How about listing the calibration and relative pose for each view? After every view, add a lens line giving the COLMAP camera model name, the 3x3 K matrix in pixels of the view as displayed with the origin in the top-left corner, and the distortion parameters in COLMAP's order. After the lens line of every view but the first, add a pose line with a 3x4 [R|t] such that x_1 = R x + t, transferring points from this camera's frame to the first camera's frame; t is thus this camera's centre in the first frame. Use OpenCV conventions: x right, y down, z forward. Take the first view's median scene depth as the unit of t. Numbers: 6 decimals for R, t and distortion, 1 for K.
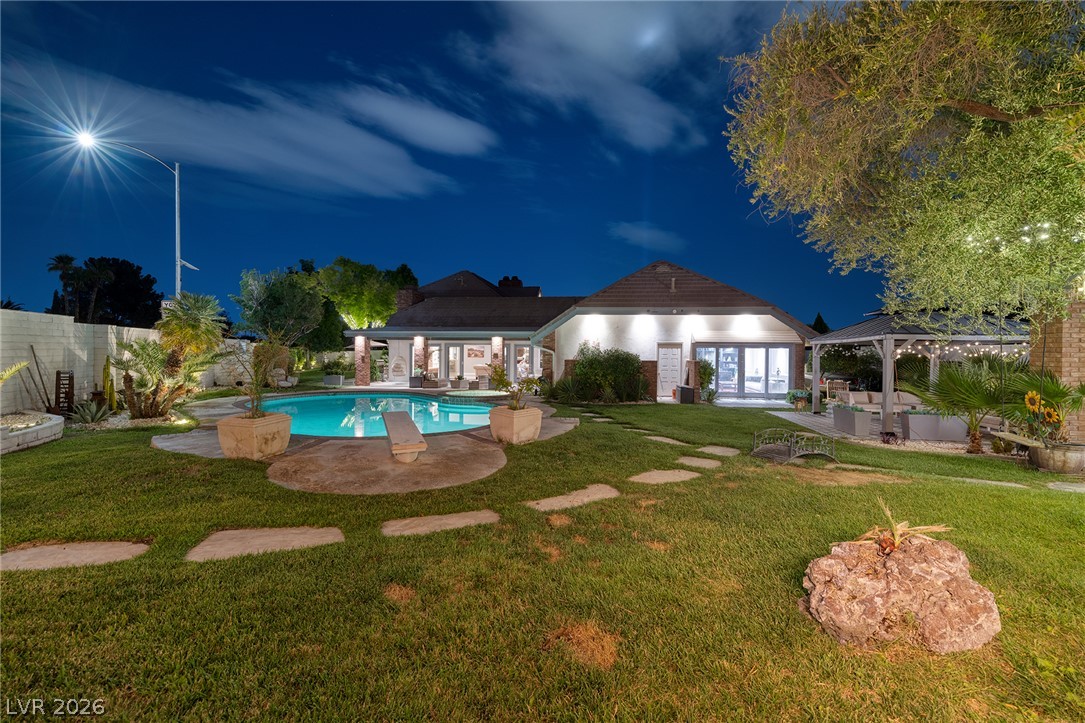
lens RADIAL K [[454.0, 0, 543.5], [0, 454.0, 356.1], [0, 0, 1]] dist [0.002742, 0.000242]
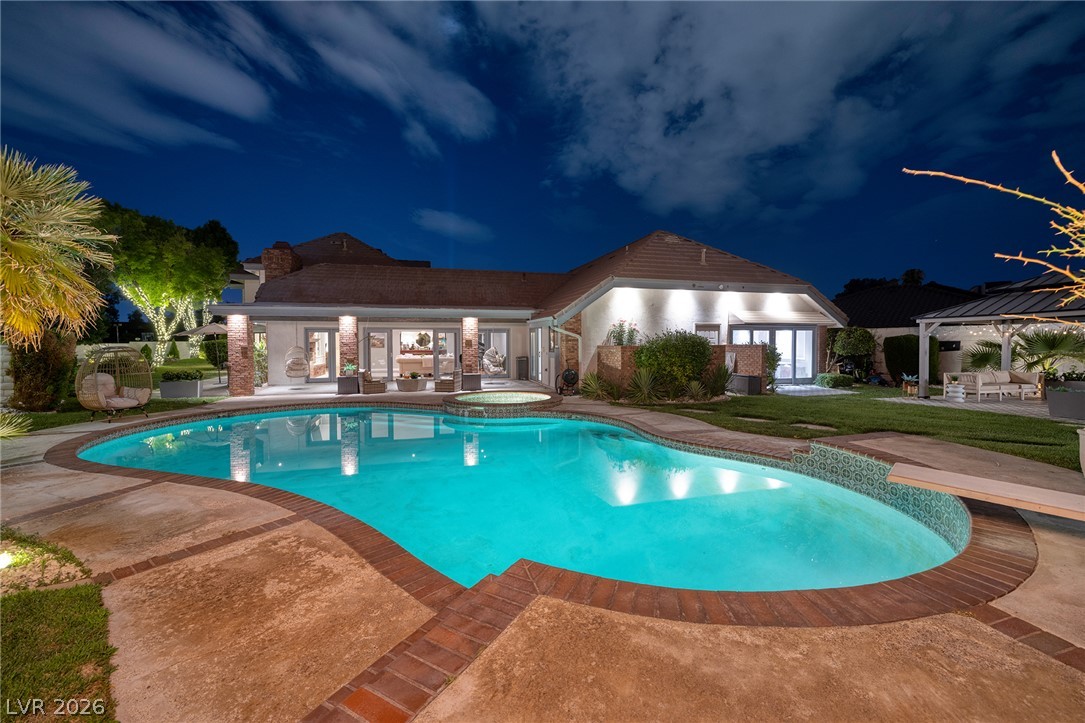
lens RADIAL K [[454.0, 0, 543.5], [0, 454.0, 356.1], [0, 0, 1]] dist [0.002742, 0.000242]
pose [[0.913512, -0.024854, 0.406052, -0.338893], [0.015854, 0.999549, 0.025512, 0.003379], [-0.406503, -0.016868, 0.913494, 0.335351]]
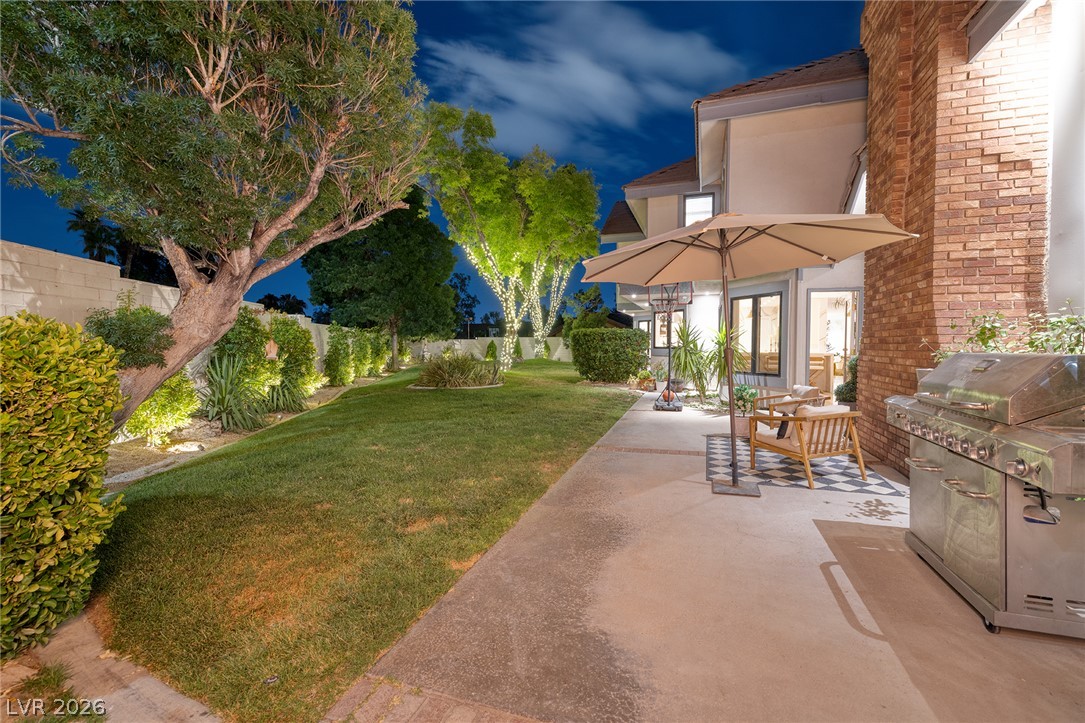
lens RADIAL K [[454.0, 0, 543.5], [0, 454.0, 356.1], [0, 0, 1]] dist [0.002742, 0.000242]
pose [[0.982196, 0.000163, -0.187858, -0.630480], [0.002333, 0.999912, 0.013064, 0.011236], [0.187843, -0.013270, 0.982109, 1.291786]]
